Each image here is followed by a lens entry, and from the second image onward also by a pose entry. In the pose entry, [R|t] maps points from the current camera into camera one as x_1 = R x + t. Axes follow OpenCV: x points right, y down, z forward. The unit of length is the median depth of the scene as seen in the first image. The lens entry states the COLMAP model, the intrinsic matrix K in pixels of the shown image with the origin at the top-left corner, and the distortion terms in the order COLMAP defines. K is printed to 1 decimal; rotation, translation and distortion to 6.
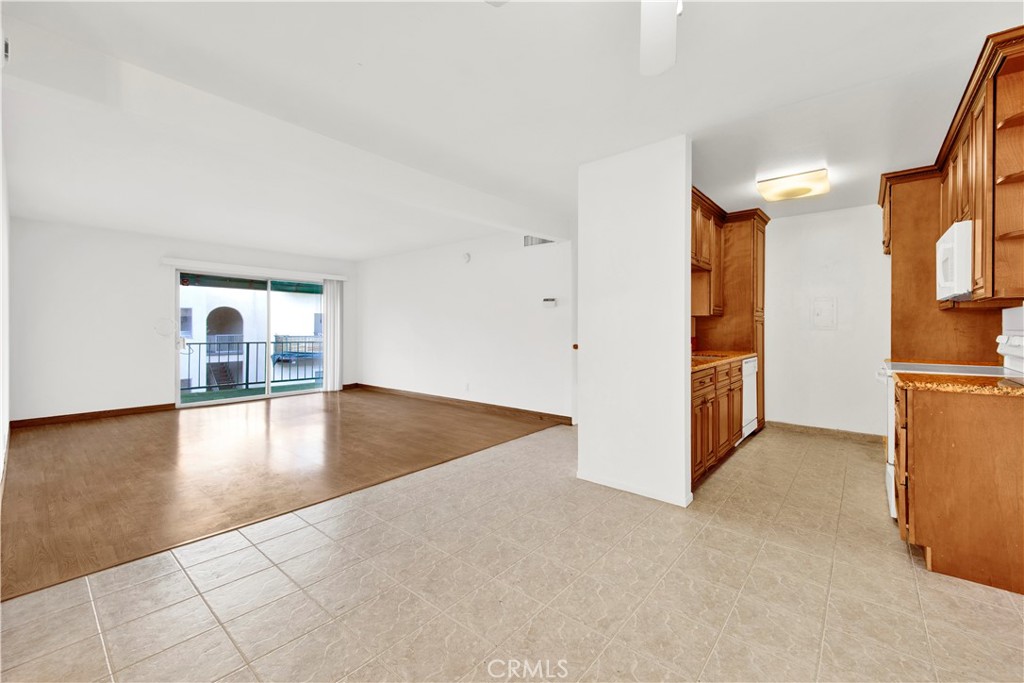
lens RADIAL K [[410.5, 0, 521.5], [0, 410.5, 333.8], [0, 0, 1]] dist [0.002847, -0.000197]
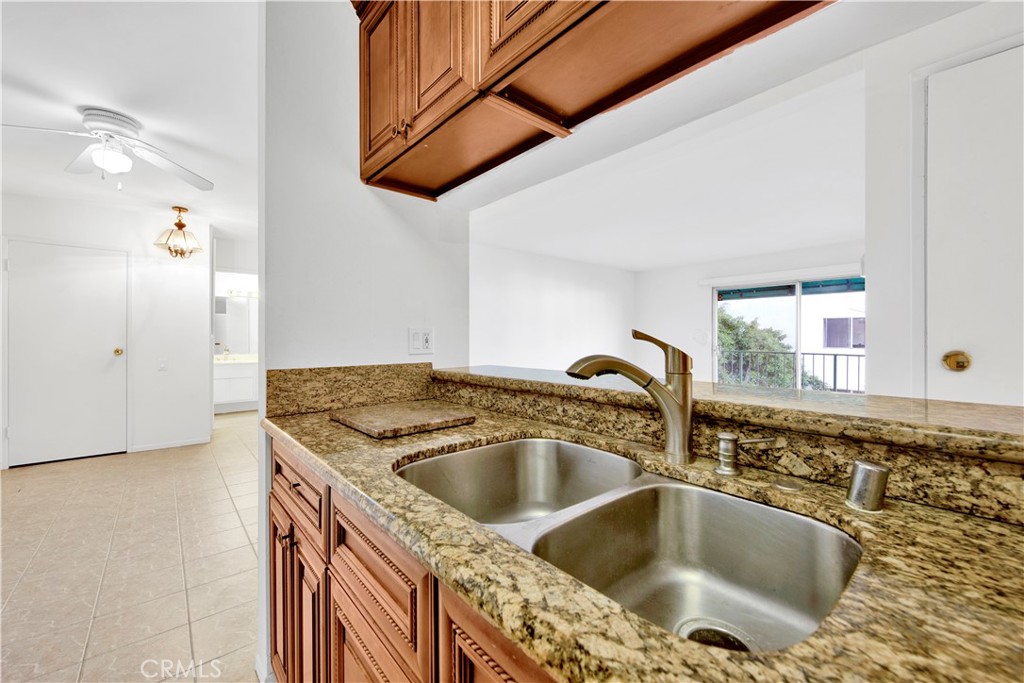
lens RADIAL K [[410.5, 0, 519.7], [0, 410.5, 340.8], [0, 0, 1]] dist [0.002847, -0.000197]
pose [[-0.176192, 0.004023, -0.984348, 0.523975], [-0.010428, 0.999928, 0.005953, -0.009985], [0.984301, 0.011314, -0.176137, 0.864126]]
